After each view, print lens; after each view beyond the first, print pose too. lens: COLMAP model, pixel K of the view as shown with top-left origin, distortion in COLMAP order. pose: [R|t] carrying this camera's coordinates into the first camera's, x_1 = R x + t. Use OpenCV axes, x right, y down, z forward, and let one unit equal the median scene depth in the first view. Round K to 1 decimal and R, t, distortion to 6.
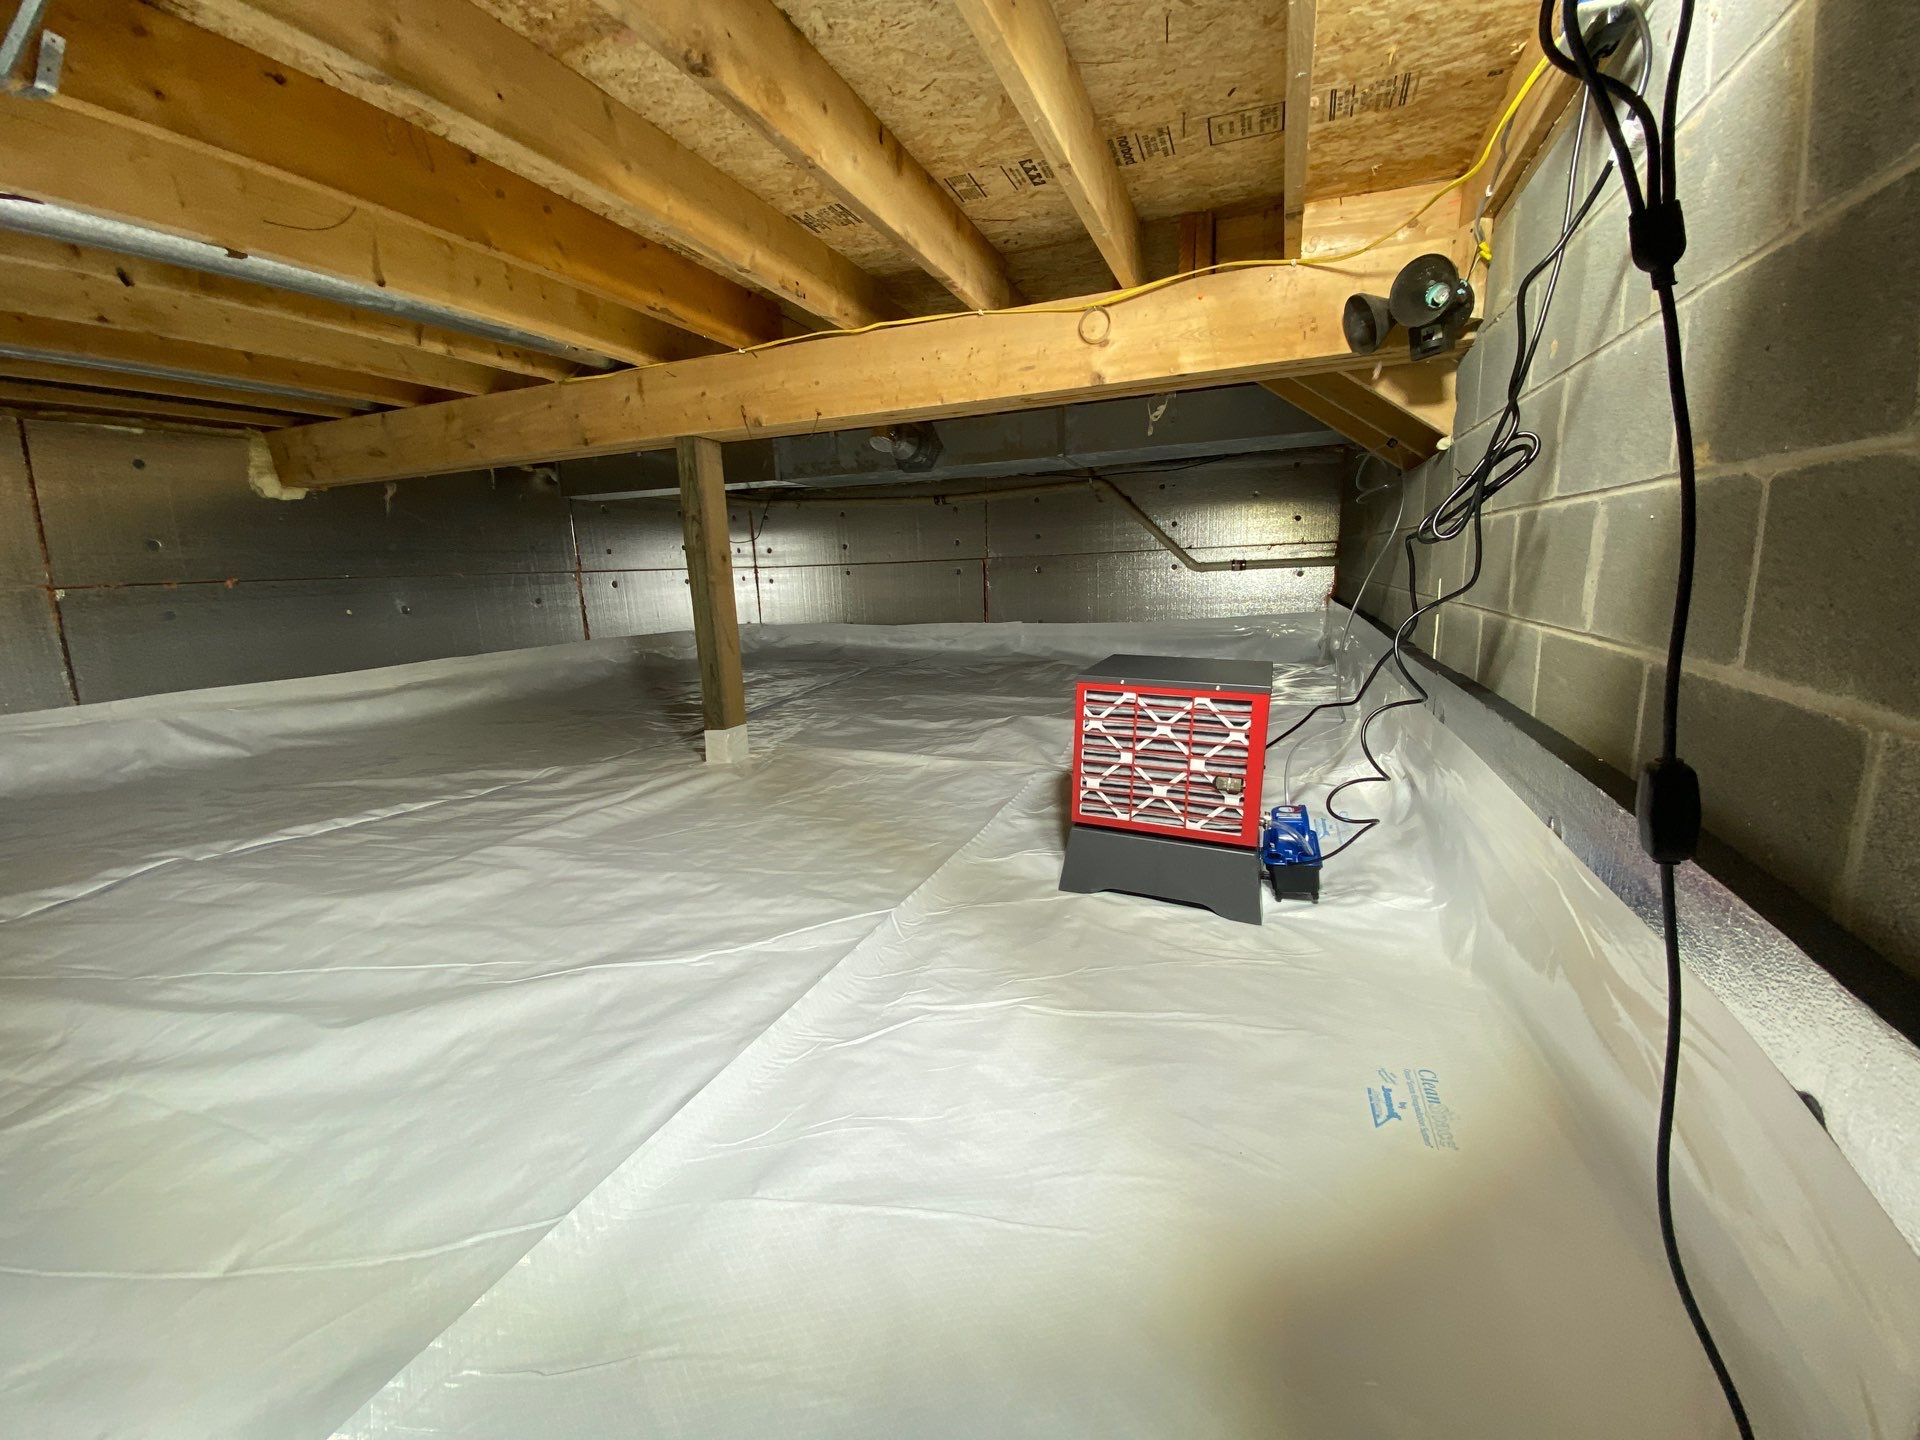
lens RADIAL K [[753.2, 0, 962.0], [0, 753.2, 721.8], [0, 0, 1]] dist [-0.025129, -0.004692]
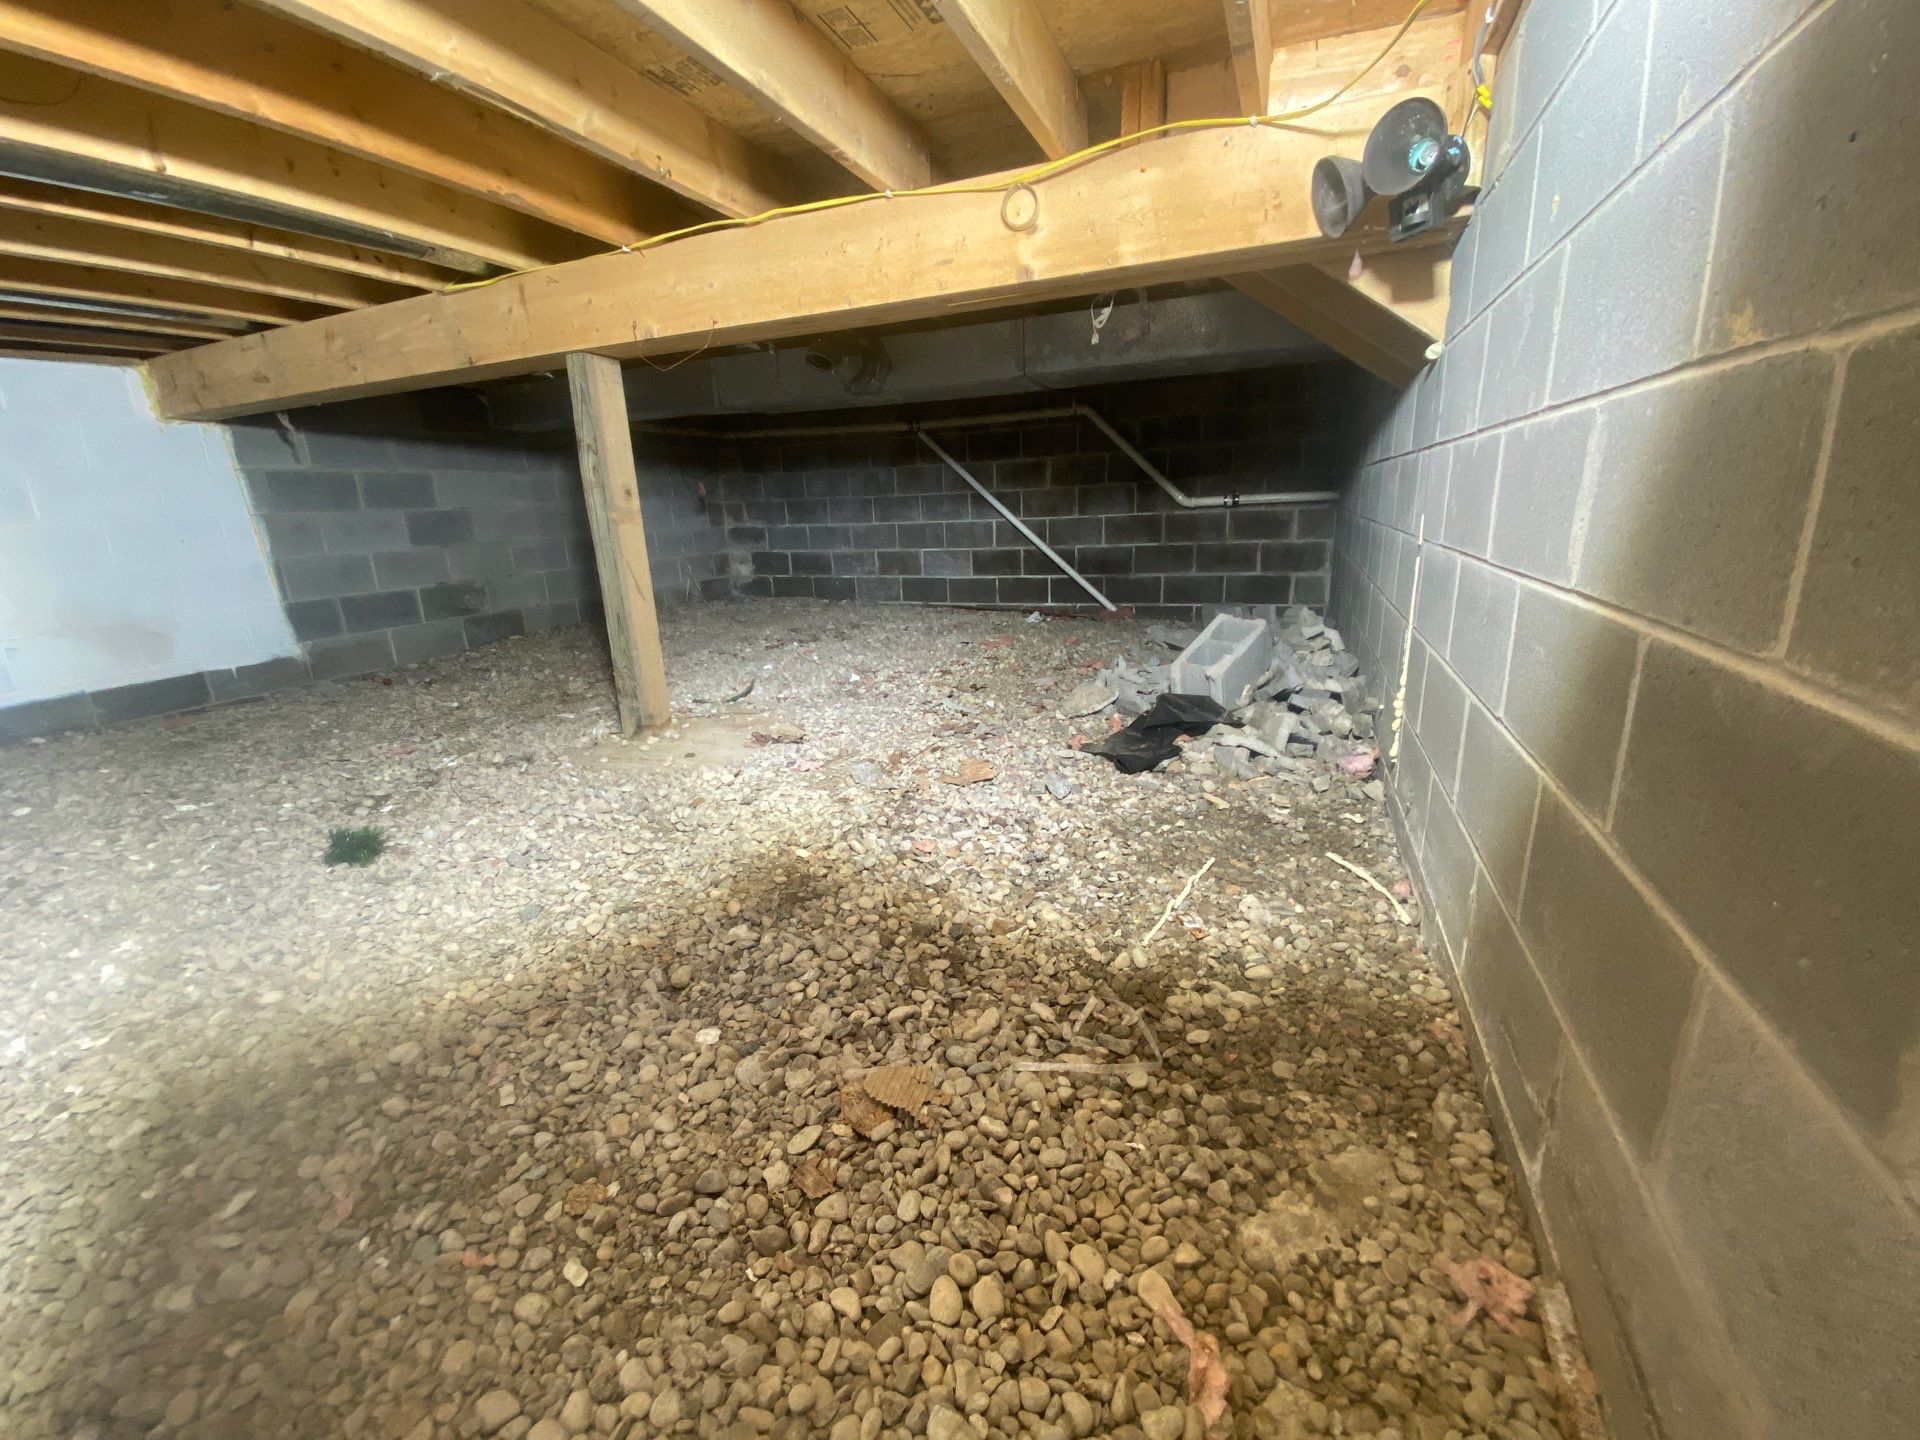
lens RADIAL K [[753.2, 0, 970.6], [0, 753.2, 719.3], [0, 0, 1]] dist [-0.025129, -0.004692]
pose [[0.999964, 0.001331, -0.008389, 0.144212], [-0.000667, 0.996904, 0.078625, -0.027981], [0.008467, -0.078617, 0.996869, 0.140201]]
